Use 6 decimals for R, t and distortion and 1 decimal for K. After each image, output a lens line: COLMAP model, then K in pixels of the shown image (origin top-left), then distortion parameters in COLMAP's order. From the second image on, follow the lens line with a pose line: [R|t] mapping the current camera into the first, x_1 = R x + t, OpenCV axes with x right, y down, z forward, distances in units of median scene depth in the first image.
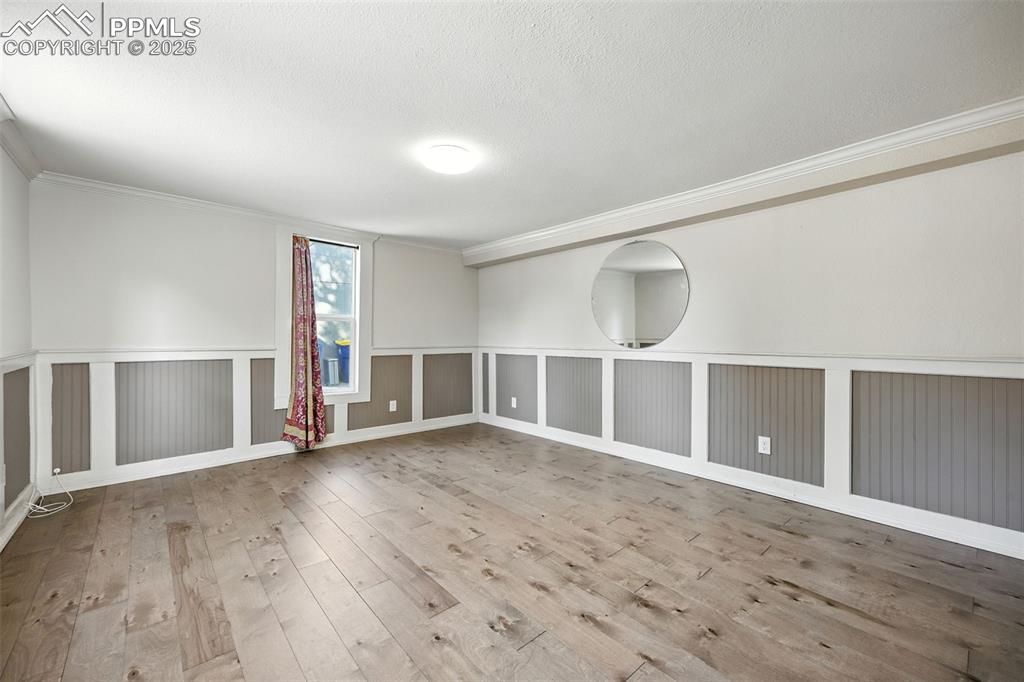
lens RADIAL K [[417.5, 0, 508.9], [0, 417.5, 337.7], [0, 0, 1]] dist [0.011721, 0.000471]
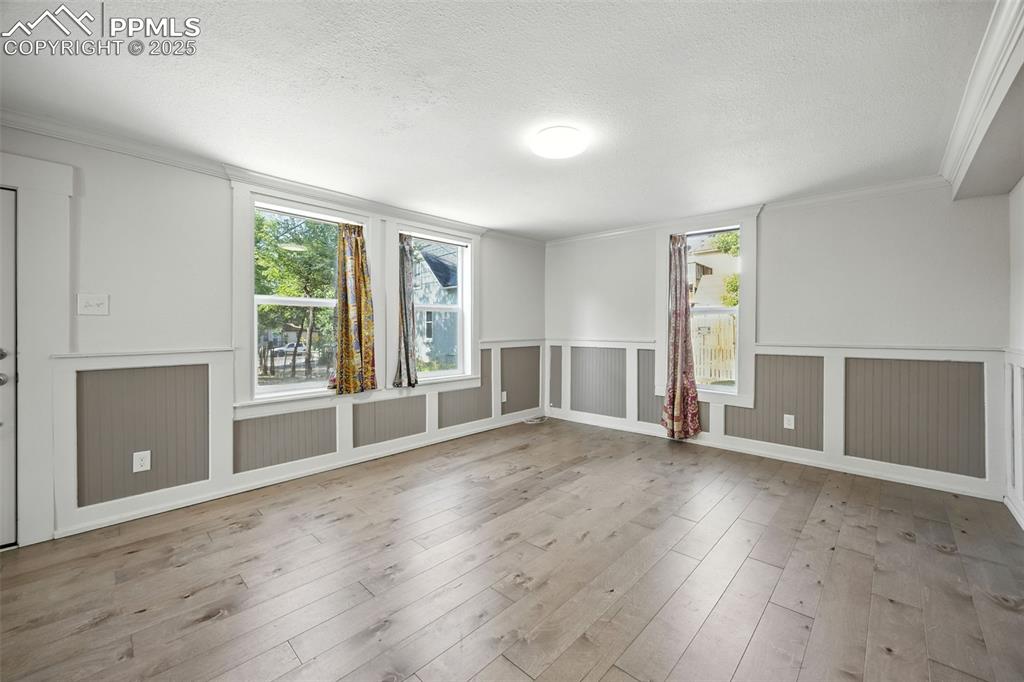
lens RADIAL K [[393.7, 0, 508.0], [0, 393.7, 333.4], [0, 0, 1]] dist [-0.002612, 0.000350]
pose [[0.089569, 0.001996, -0.995979, 0.495218], [-0.005214, 0.999985, 0.001536, 0.005547], [0.995967, 0.005055, 0.089578, 0.546855]]
